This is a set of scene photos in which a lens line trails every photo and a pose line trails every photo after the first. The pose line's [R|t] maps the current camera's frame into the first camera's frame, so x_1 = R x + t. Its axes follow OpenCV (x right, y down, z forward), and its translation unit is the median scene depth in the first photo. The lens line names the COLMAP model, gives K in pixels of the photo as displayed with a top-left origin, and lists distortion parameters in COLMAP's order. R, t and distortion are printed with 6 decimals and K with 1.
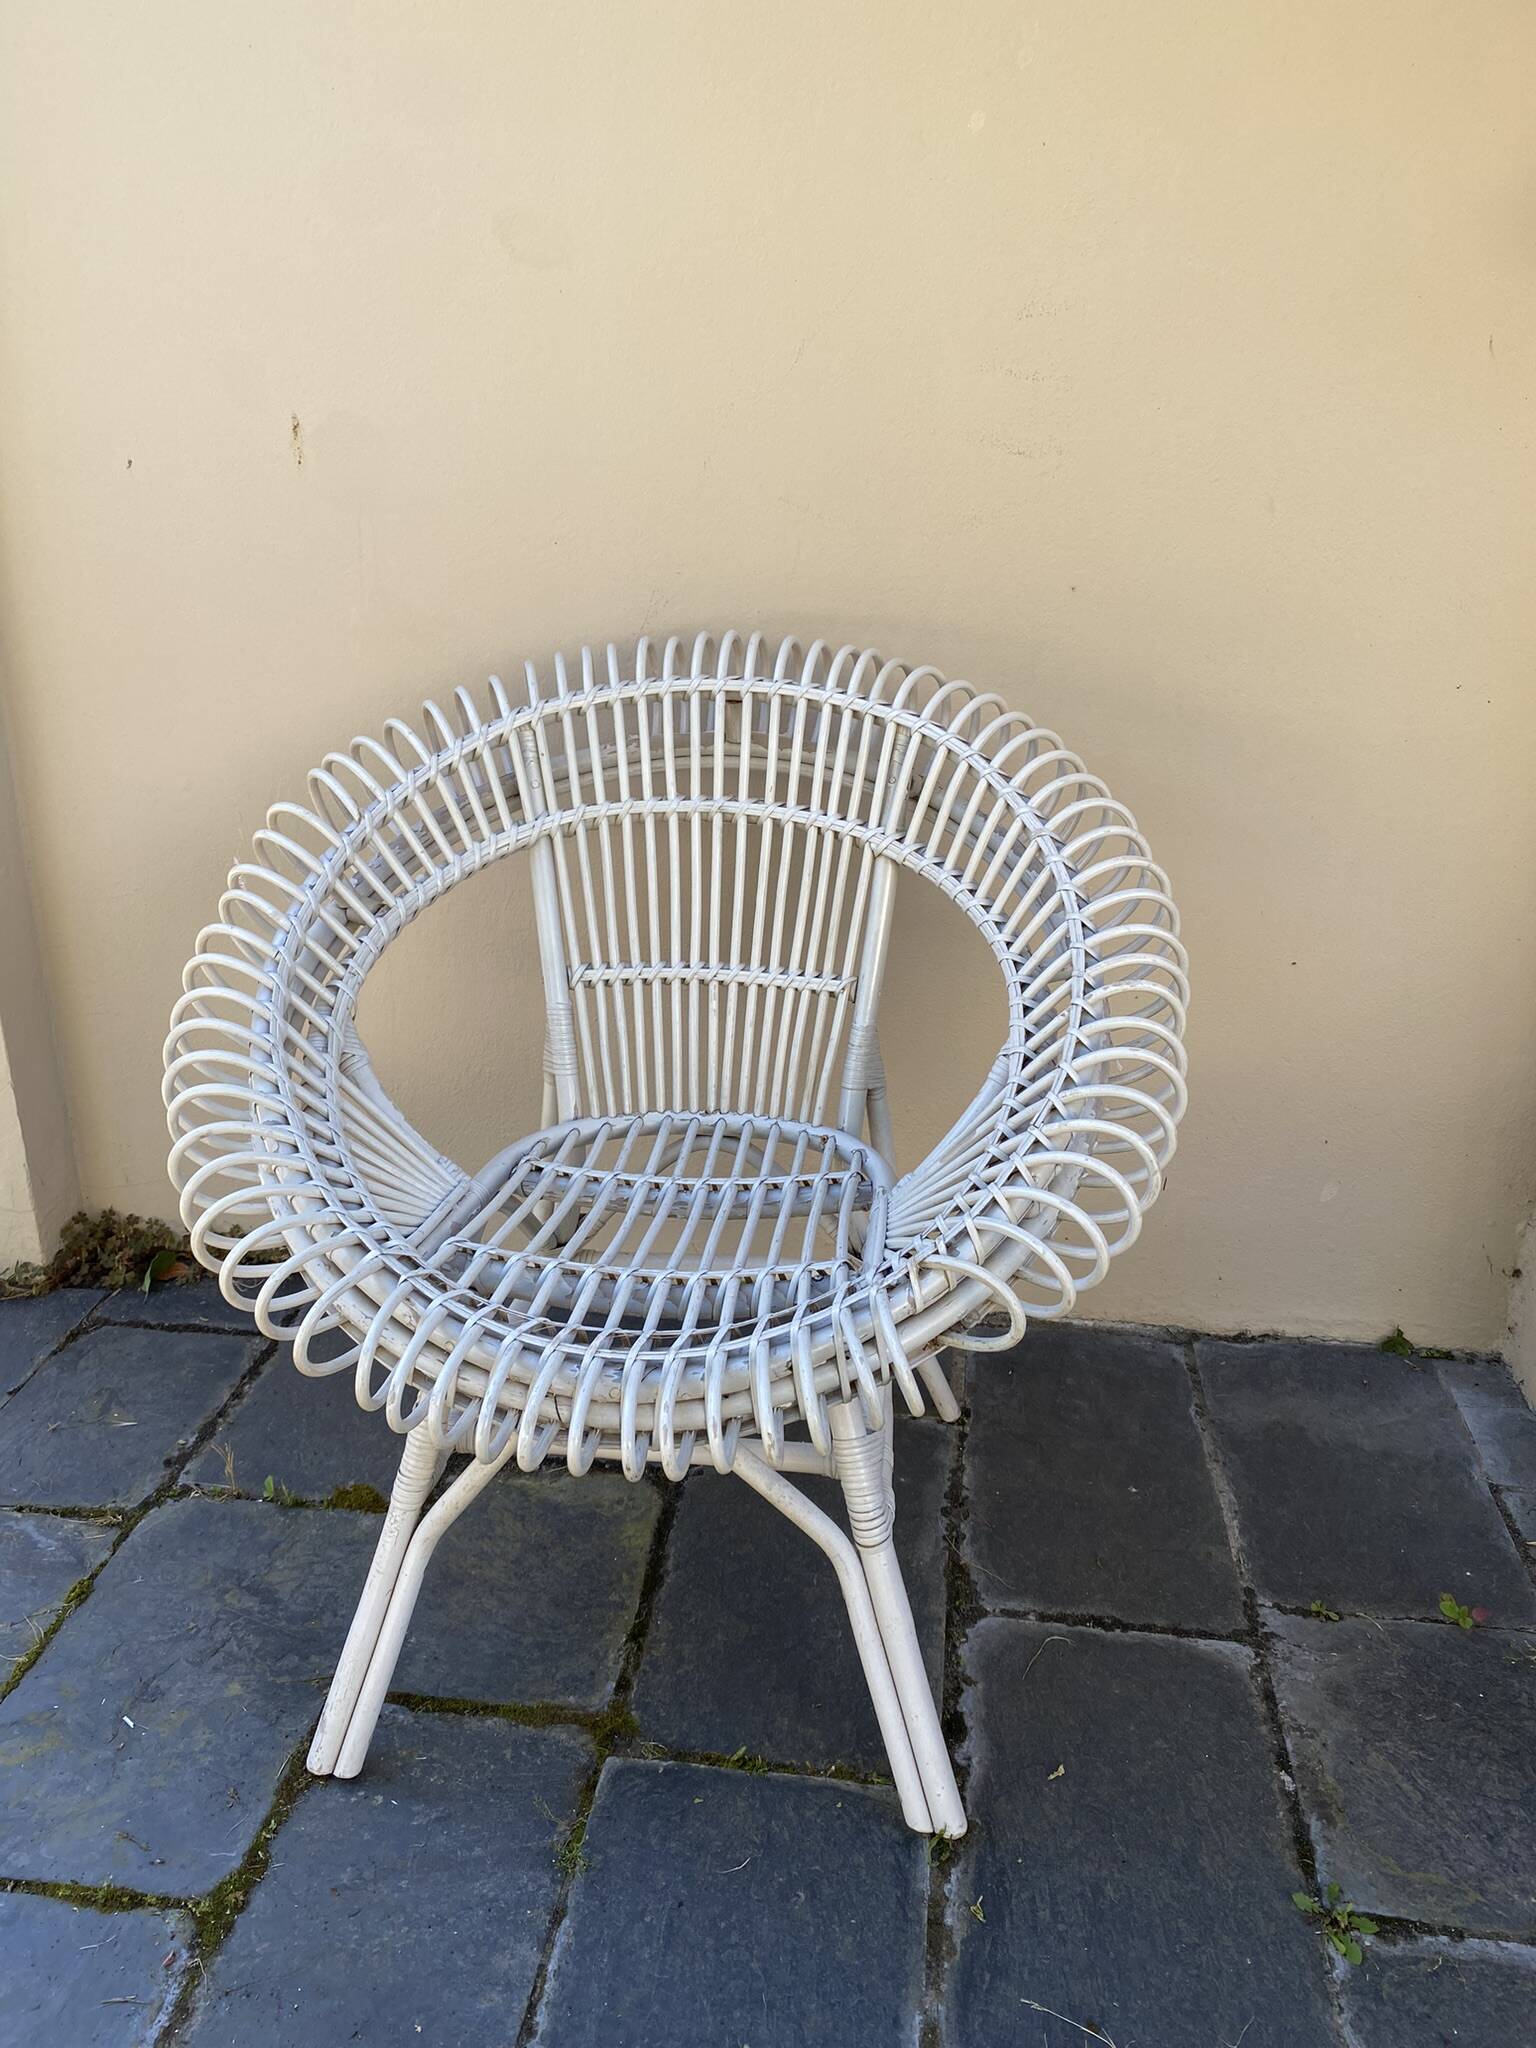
lens RADIAL K [[1550.6, 0, 772.1], [0, 1550.6, 984.8], [0, 0, 1]] dist [0.004877, 0.003805]
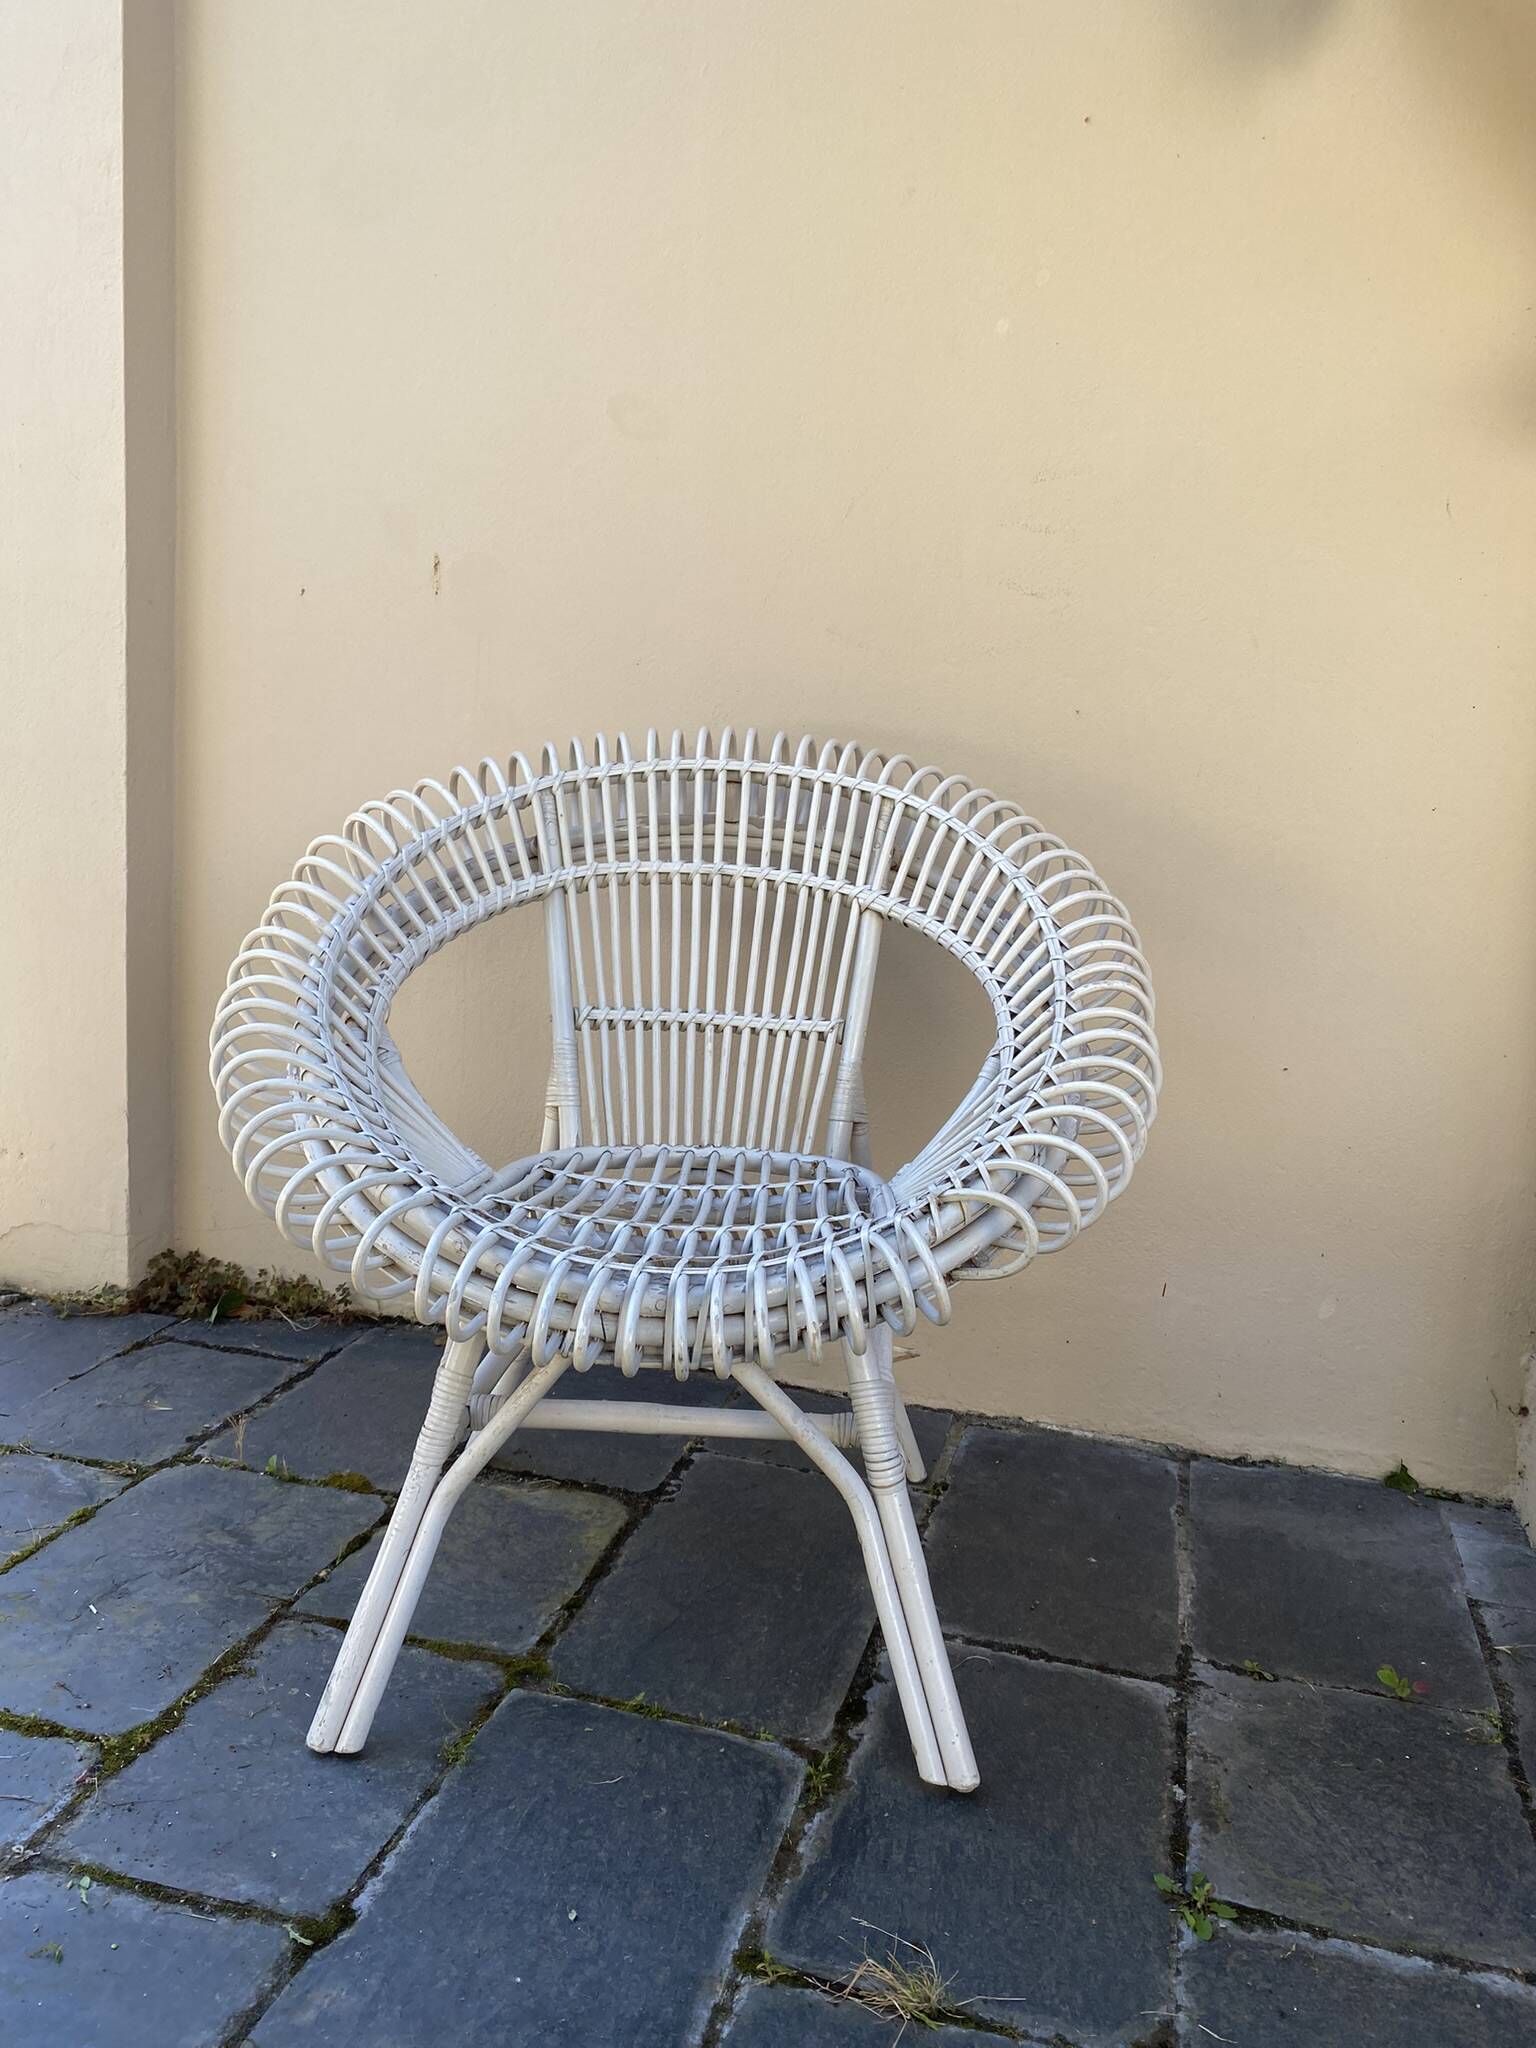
lens RADIAL K [[1550.6, 0, 780.7], [0, 1550.6, 990.2], [0, 0, 1]] dist [0.004877, 0.003805]
pose [[0.989418, 0.066099, -0.129162, 0.159851], [-0.092015, 0.974145, -0.206339, 0.221955], [0.112184, 0.216040, 0.969918, -0.079989]]
